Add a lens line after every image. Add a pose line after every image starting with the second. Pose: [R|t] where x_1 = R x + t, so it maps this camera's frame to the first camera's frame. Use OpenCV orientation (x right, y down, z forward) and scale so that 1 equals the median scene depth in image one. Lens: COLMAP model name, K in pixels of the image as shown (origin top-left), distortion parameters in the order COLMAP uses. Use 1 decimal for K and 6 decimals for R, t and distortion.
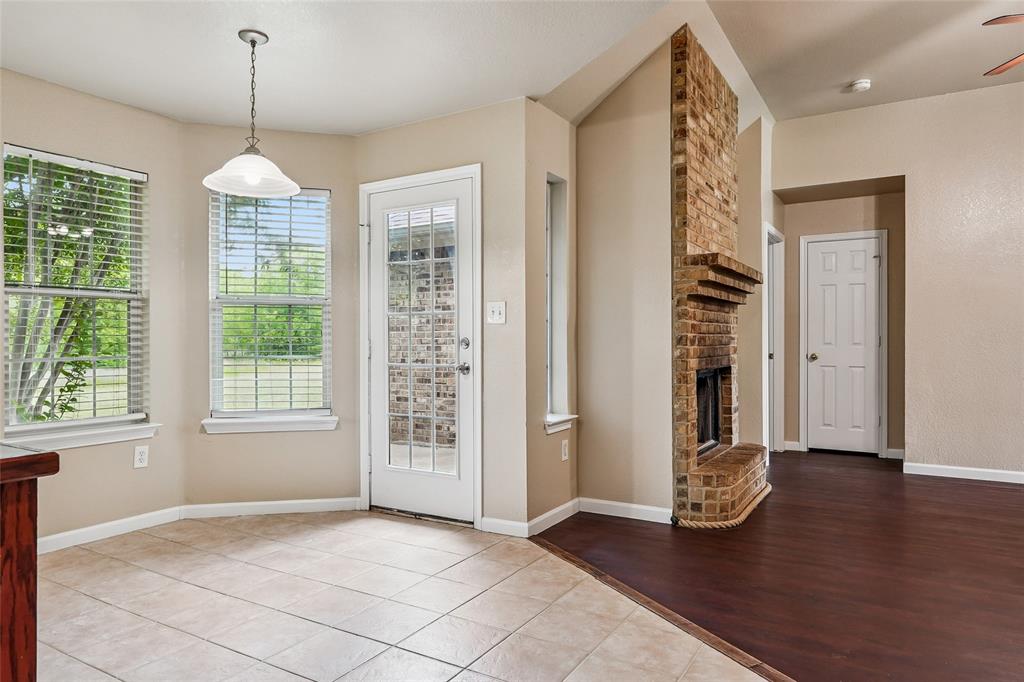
lens RADIAL K [[652.6, 0, 506.6], [0, 652.6, 340.3], [0, 0, 1]] dist [0.004241, 0.000855]
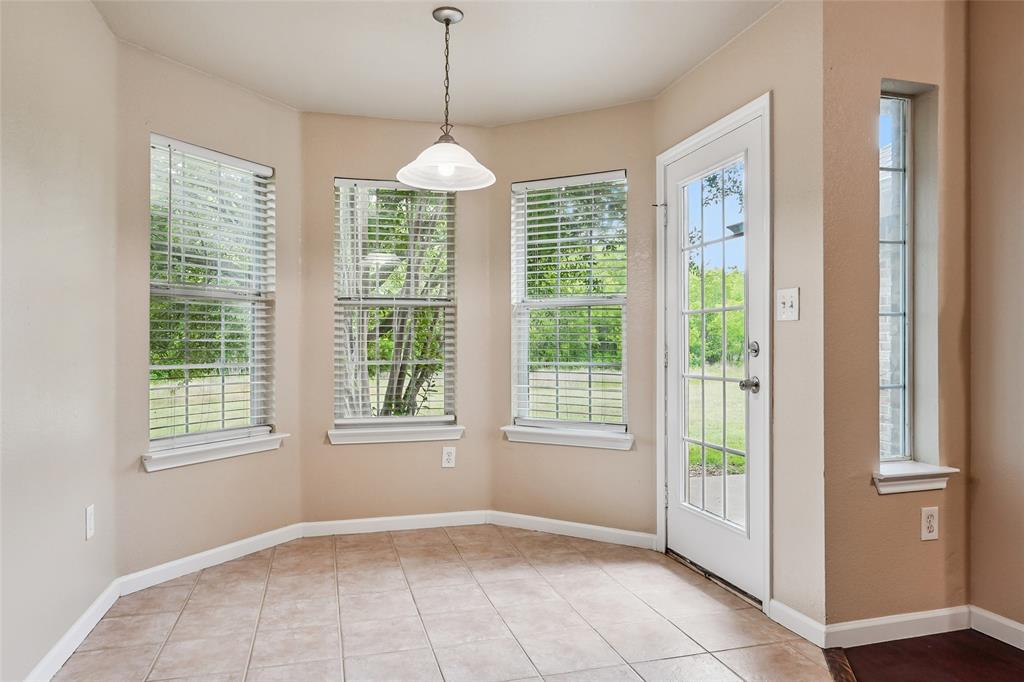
lens RADIAL K [[676.9, 0, 510.5], [0, 676.9, 347.4], [0, 0, 1]] dist [0.003004, 0.000873]
pose [[0.733475, 0.002149, -0.679713, 0.243374], [0.001193, 0.999989, 0.004448, -0.001445], [0.679715, -0.004073, 0.733465, 0.271572]]
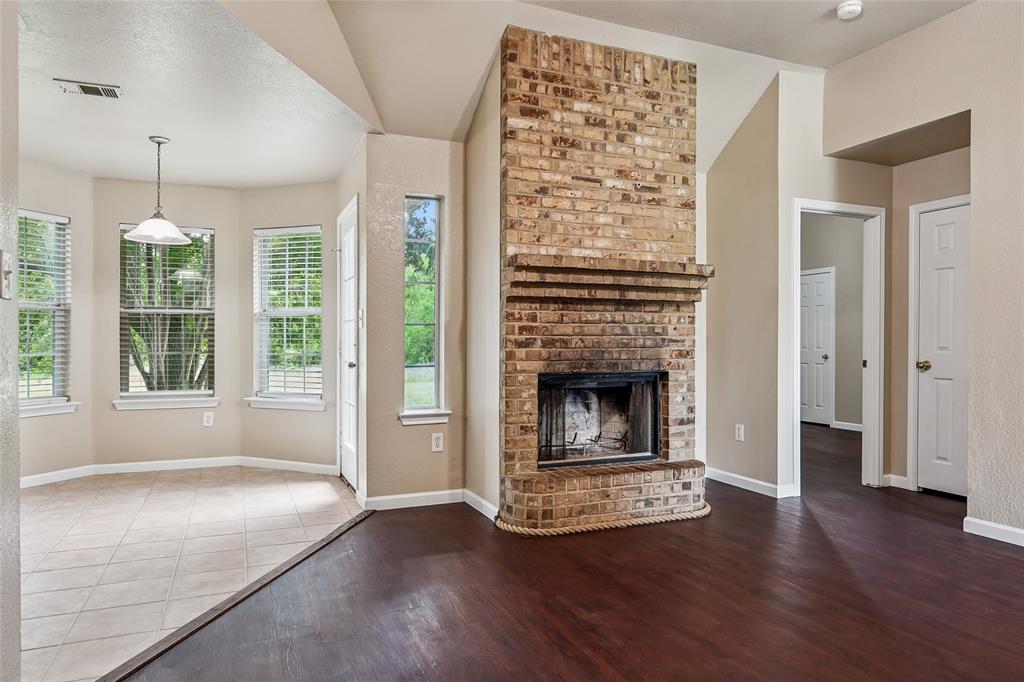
lens RADIAL K [[652.6, 0, 508.2], [0, 652.6, 345.5], [0, 0, 1]] dist [0.004241, 0.000855]
pose [[0.809604, 0.005858, -0.586948, 0.861528], [-0.003085, 0.999979, 0.005725, -0.000872], [0.586969, -0.002824, 0.809605, 0.189952]]
